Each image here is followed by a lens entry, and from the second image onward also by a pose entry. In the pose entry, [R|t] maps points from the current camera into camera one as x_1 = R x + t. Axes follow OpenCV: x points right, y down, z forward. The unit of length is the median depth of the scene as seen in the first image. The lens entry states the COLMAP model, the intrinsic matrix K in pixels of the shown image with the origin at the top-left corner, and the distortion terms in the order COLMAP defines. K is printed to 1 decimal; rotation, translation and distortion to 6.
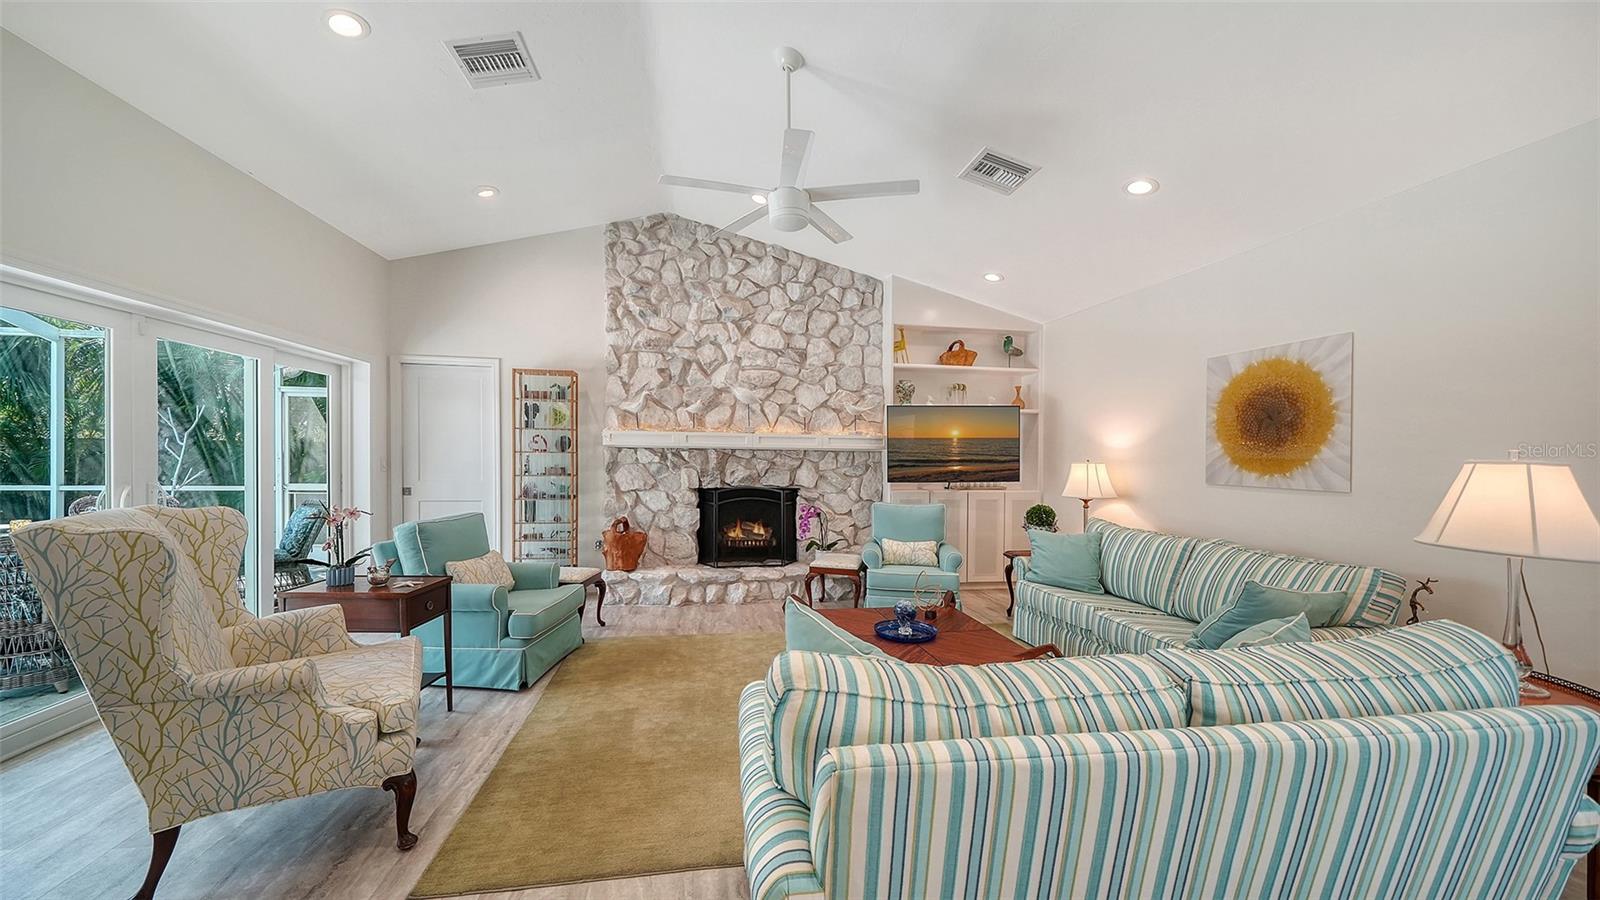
lens RADIAL K [[549.8, 0, 794.0], [0, 549.8, 471.5], [0, 0, 1]] dist [0.000105, -0.000025]
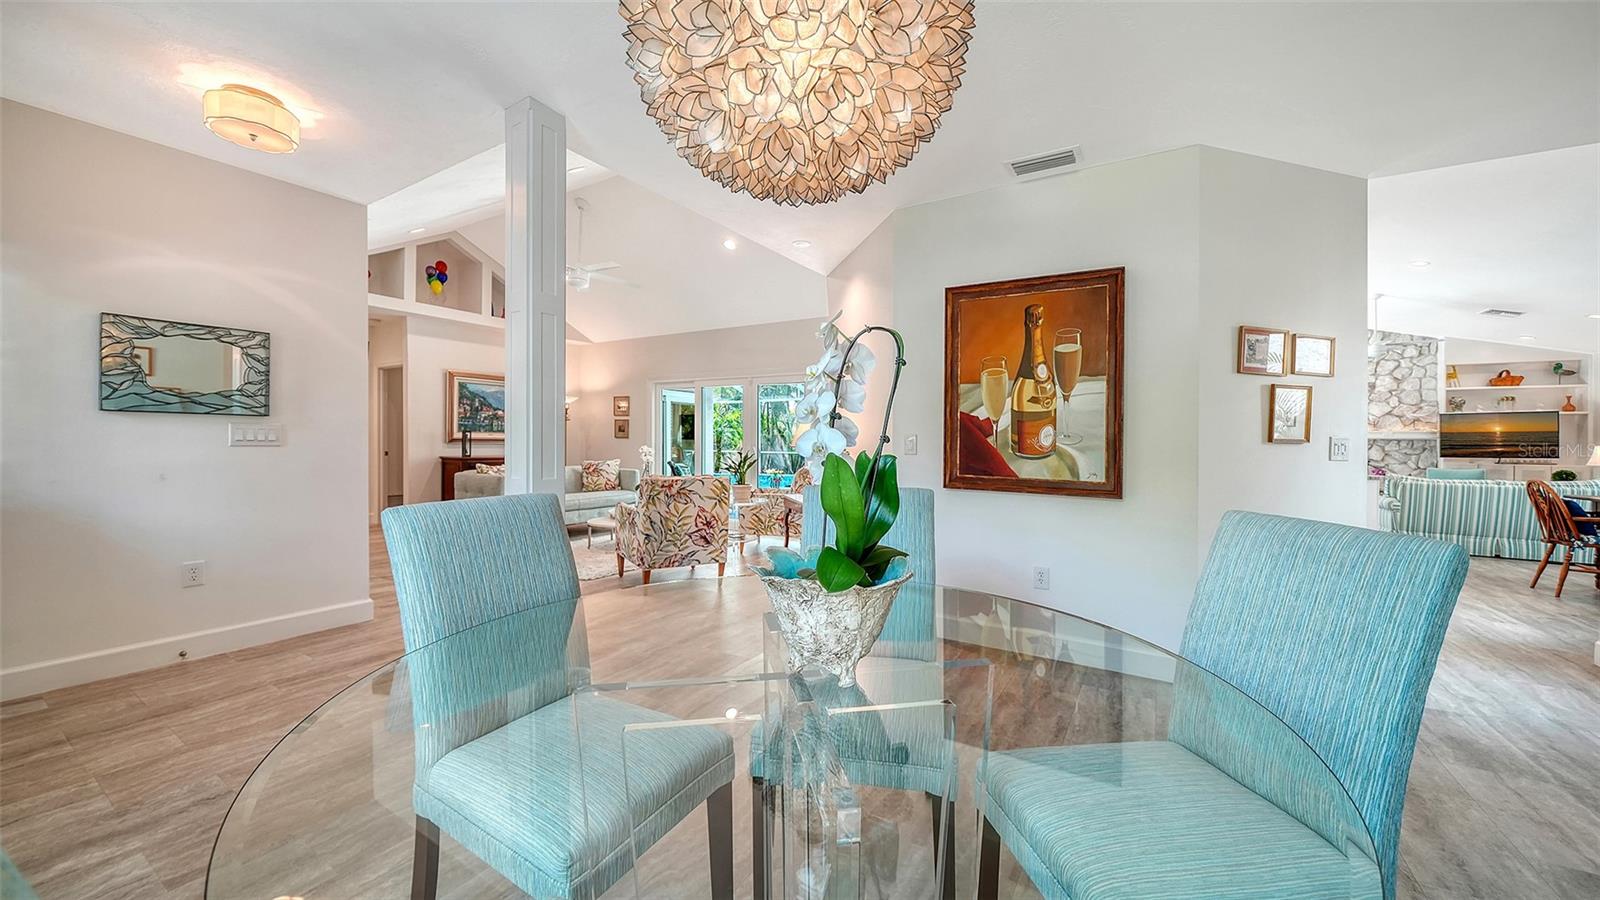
lens RADIAL K [[592.2, 0, 794.6], [0, 592.2, 448.9], [0, 0, 1]] dist [-0.007761, -0.000228]
pose [[0.759367, 0.006671, -0.650628, -0.171778], [-0.019423, 0.999734, -0.012419, 0.054218], [0.650372, 0.022068, 0.759295, -1.723665]]
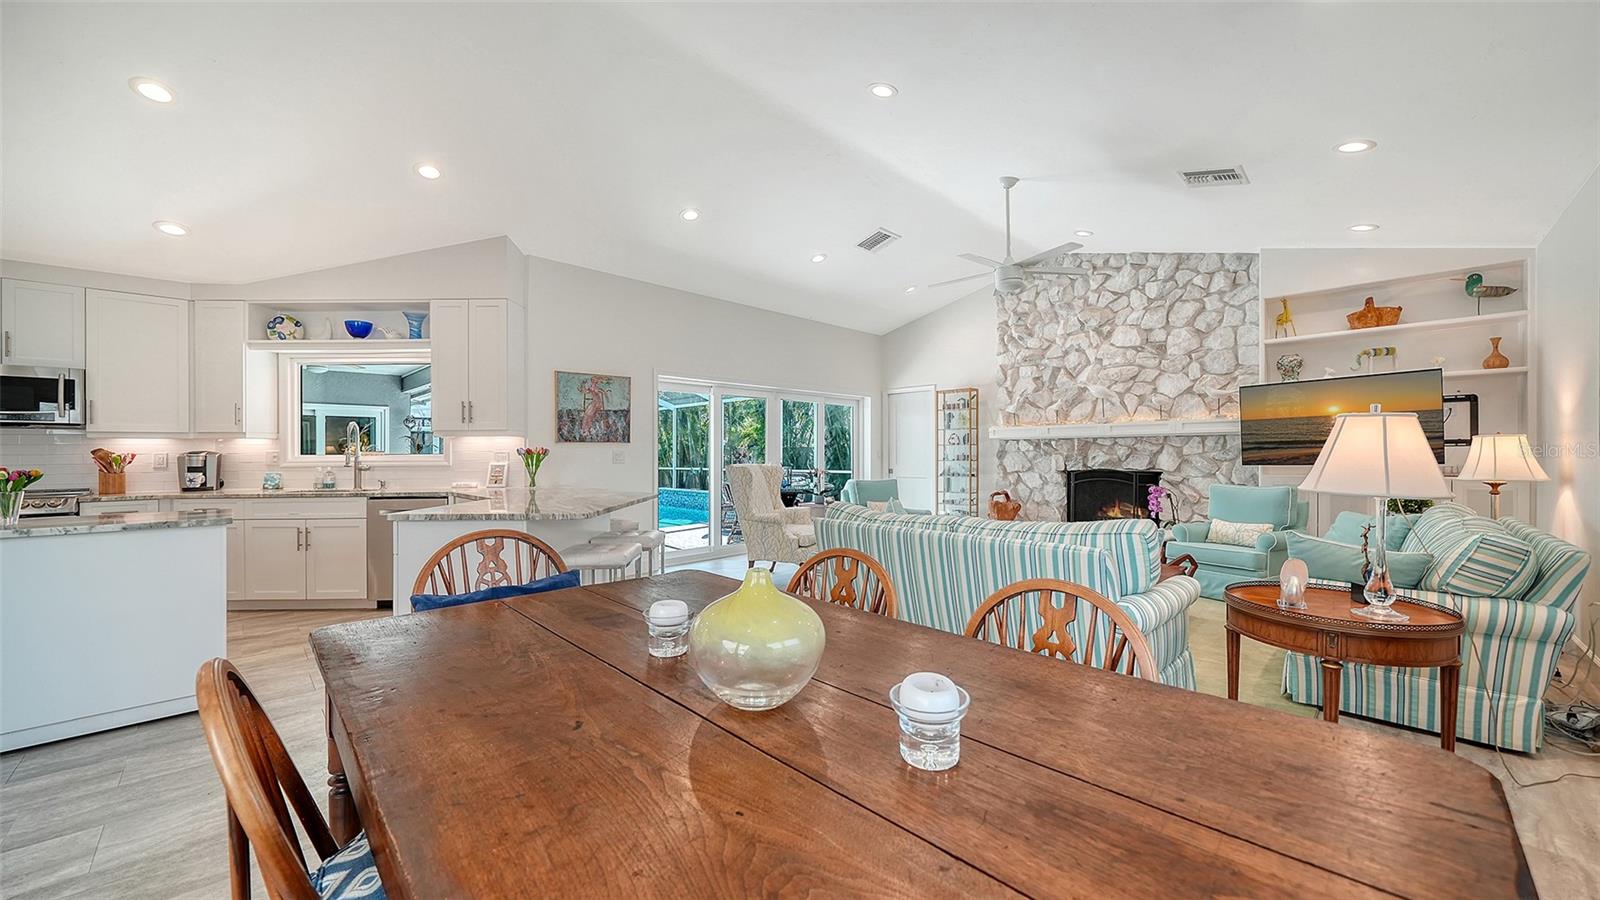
lens RADIAL K [[571.2, 0, 826.8], [0, 571.2, 470.5], [0, 0, 1]] dist [-0.002657, -0.000055]
pose [[0.616324, 0.003854, -0.787483, 0.502919], [-0.007528, 0.999971, -0.000998, 0.035430], [0.787457, 0.006543, 0.616335, -0.202556]]
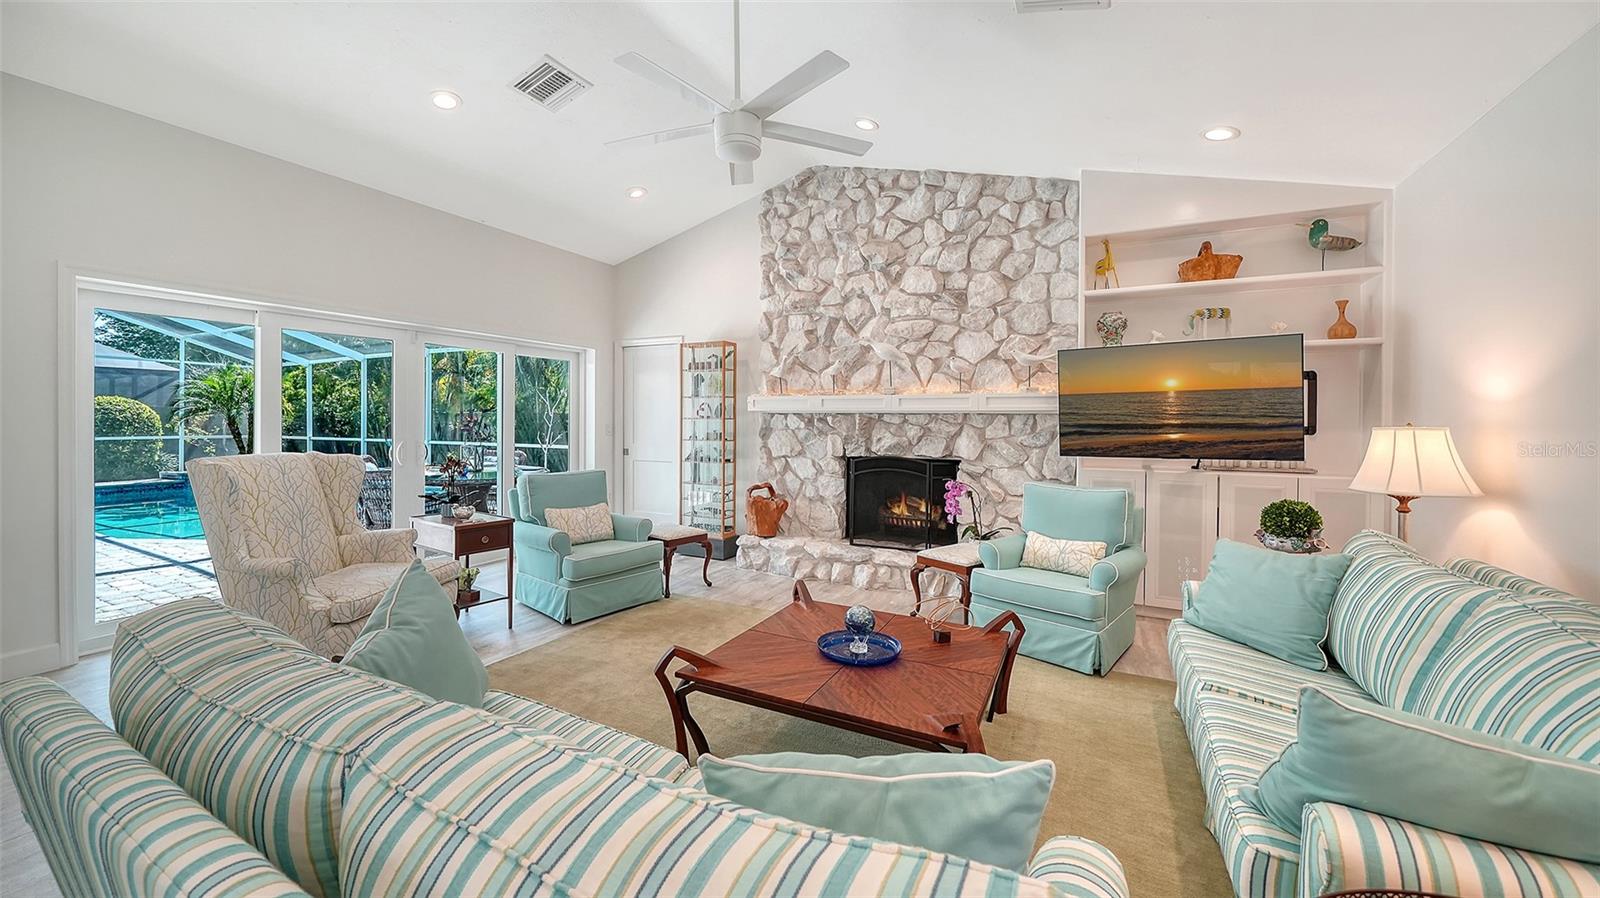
lens RADIAL K [[583.8, 0, 790.7], [0, 583.8, 436.5], [0, 0, 1]] dist [0.000215, -0.000067]
pose [[0.808561, 0.008595, -0.588350, 0.329394], [-0.013794, 0.999895, -0.004350, 0.002554], [0.588251, 0.011633, 0.808595, 0.160089]]
